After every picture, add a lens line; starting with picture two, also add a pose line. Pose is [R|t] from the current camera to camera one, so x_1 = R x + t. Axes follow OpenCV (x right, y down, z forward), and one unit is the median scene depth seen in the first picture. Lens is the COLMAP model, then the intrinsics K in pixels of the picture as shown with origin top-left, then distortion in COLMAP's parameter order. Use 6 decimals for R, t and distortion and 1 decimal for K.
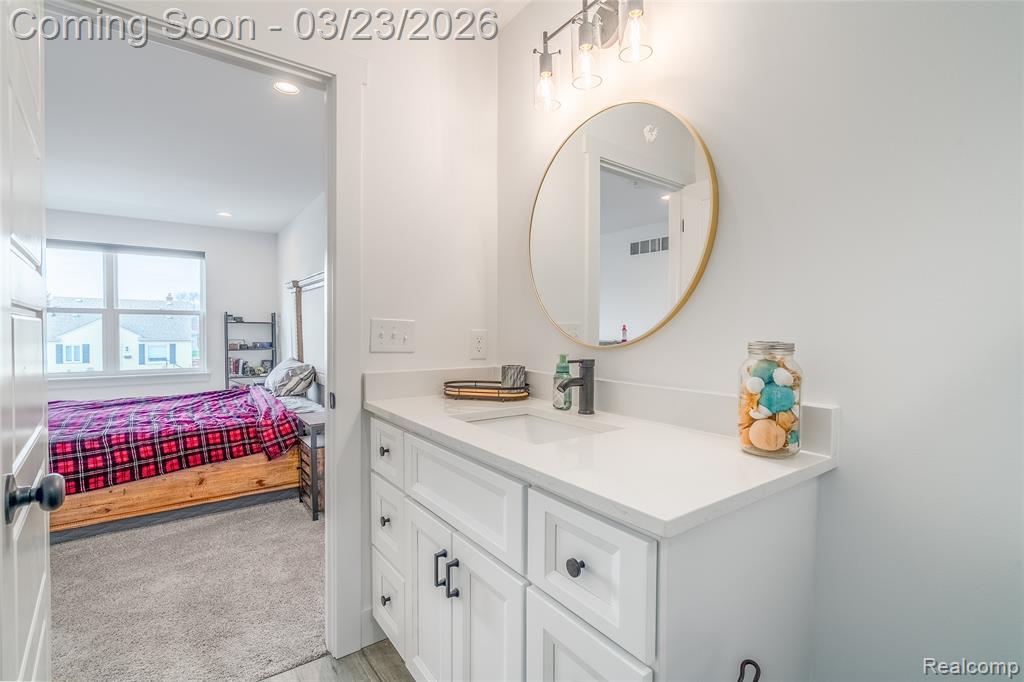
lens RADIAL K [[466.3, 0, 512.7], [0, 466.3, 341.8], [0, 0, 1]] dist [-0.003924, 0.001192]
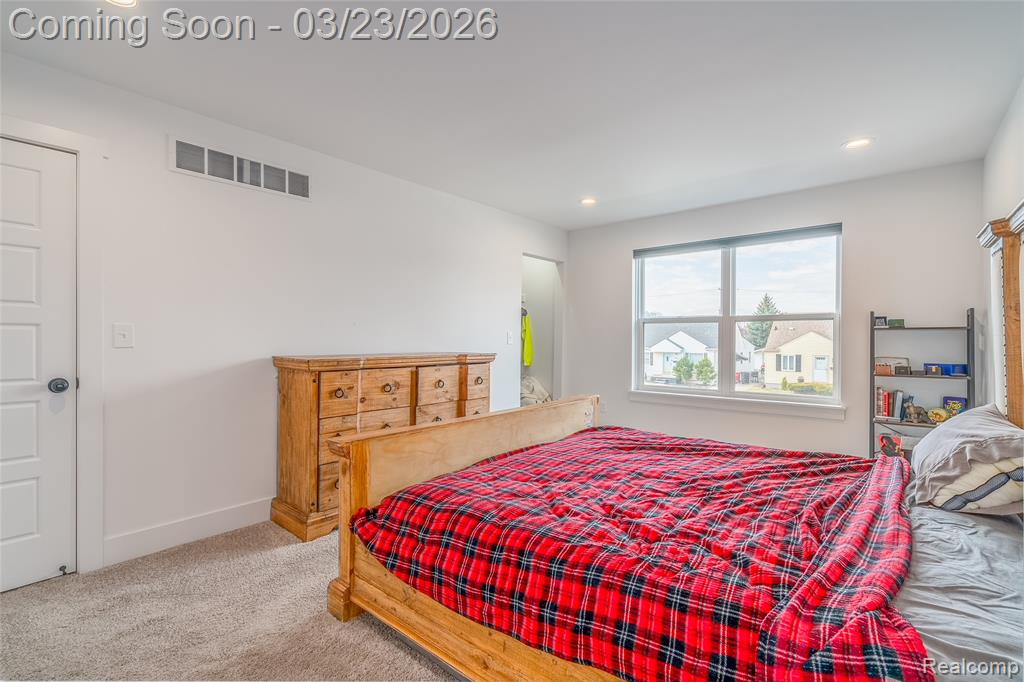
lens RADIAL K [[466.3, 0, 510.5], [0, 466.3, 339.2], [0, 0, 1]] dist [-0.003924, 0.001192]
pose [[0.250770, -0.003333, -0.968041, -0.144952], [-0.027001, 0.999581, -0.010436, -0.009128], [0.967670, 0.028755, 0.250575, 0.389977]]
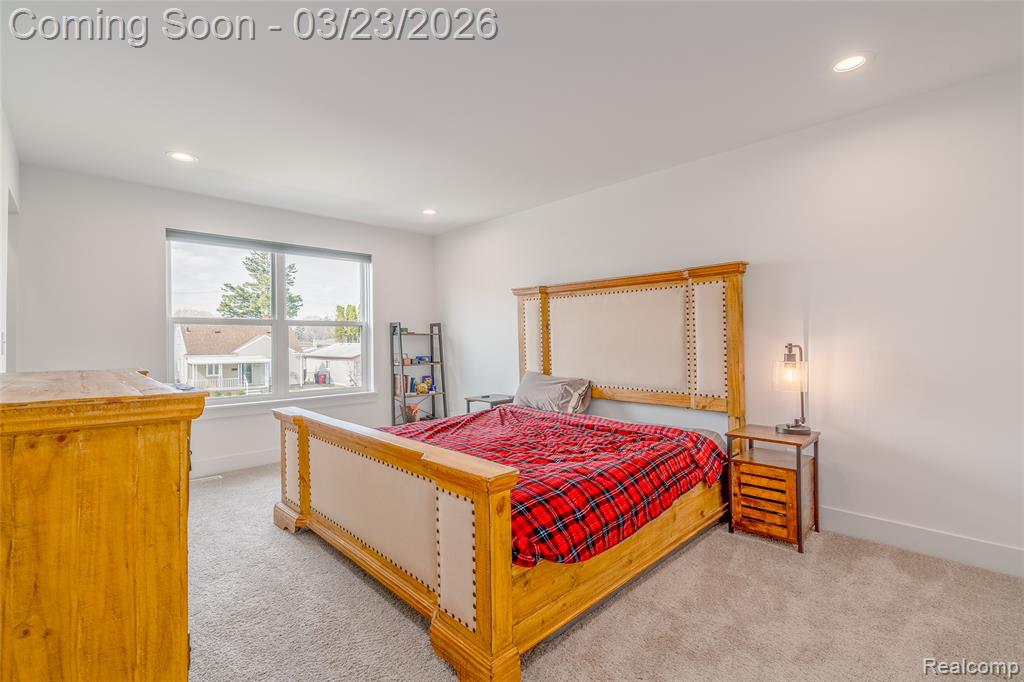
lens RADIAL K [[466.3, 0, 508.0], [0, 466.3, 344.6], [0, 0, 1]] dist [-0.003924, 0.001192]
pose [[0.989162, -0.012775, 0.146273, -0.536976], [0.015373, 0.999743, -0.016644, -0.003220], [-0.146023, 0.018712, 0.989104, 0.092523]]
